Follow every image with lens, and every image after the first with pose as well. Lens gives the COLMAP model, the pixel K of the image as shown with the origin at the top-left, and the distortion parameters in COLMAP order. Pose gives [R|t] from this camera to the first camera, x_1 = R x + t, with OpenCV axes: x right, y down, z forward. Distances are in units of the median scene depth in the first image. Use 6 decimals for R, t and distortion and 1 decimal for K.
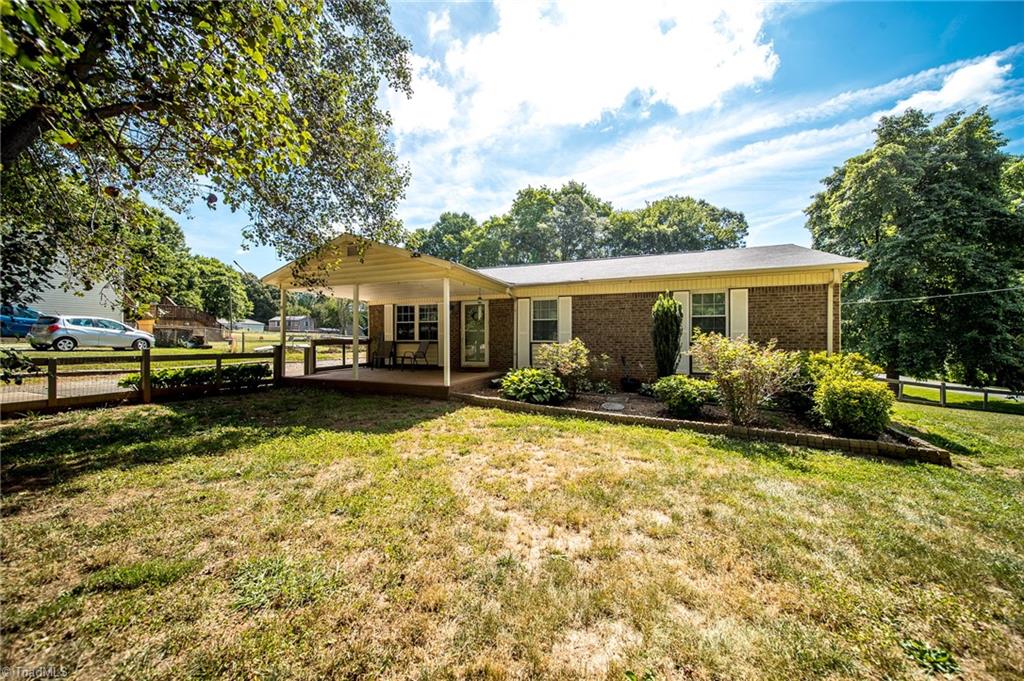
lens RADIAL K [[358.9, 0, 514.0], [0, 358.9, 335.5], [0, 0, 1]] dist [-0.001908, -0.000390]
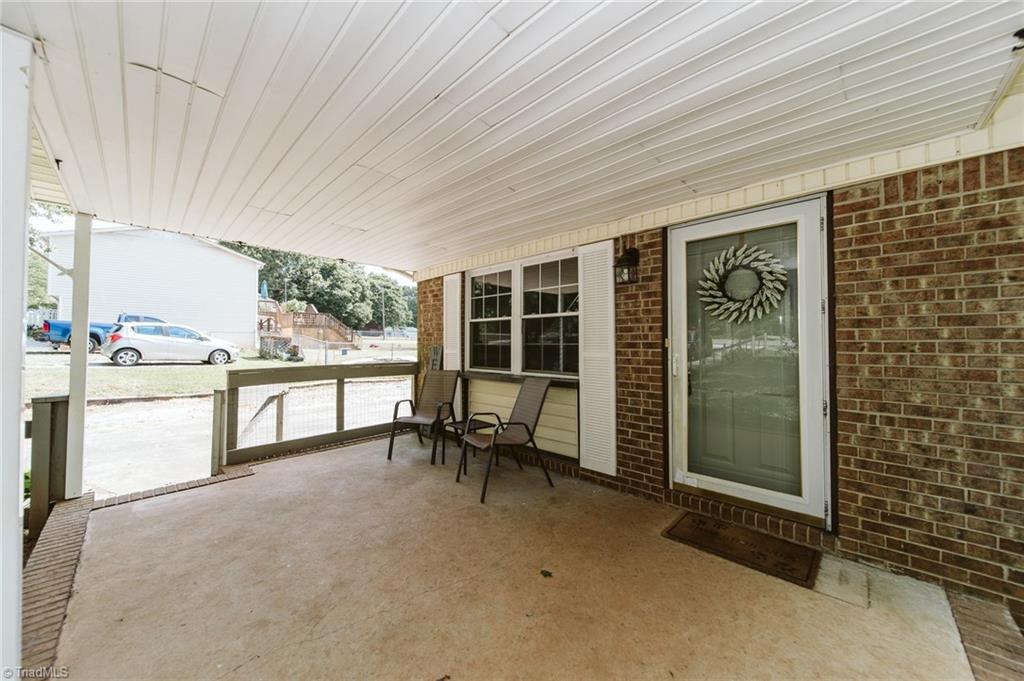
lens RADIAL K [[358.9, 0, 518.0], [0, 358.9, 339.0], [0, 0, 1]] dist [-0.001908, -0.000390]
pose [[0.929324, -0.002132, -0.369258, -0.143567], [-0.000022, 0.999983, -0.005829, -0.014944], [0.369264, 0.005425, 0.929309, 0.680368]]
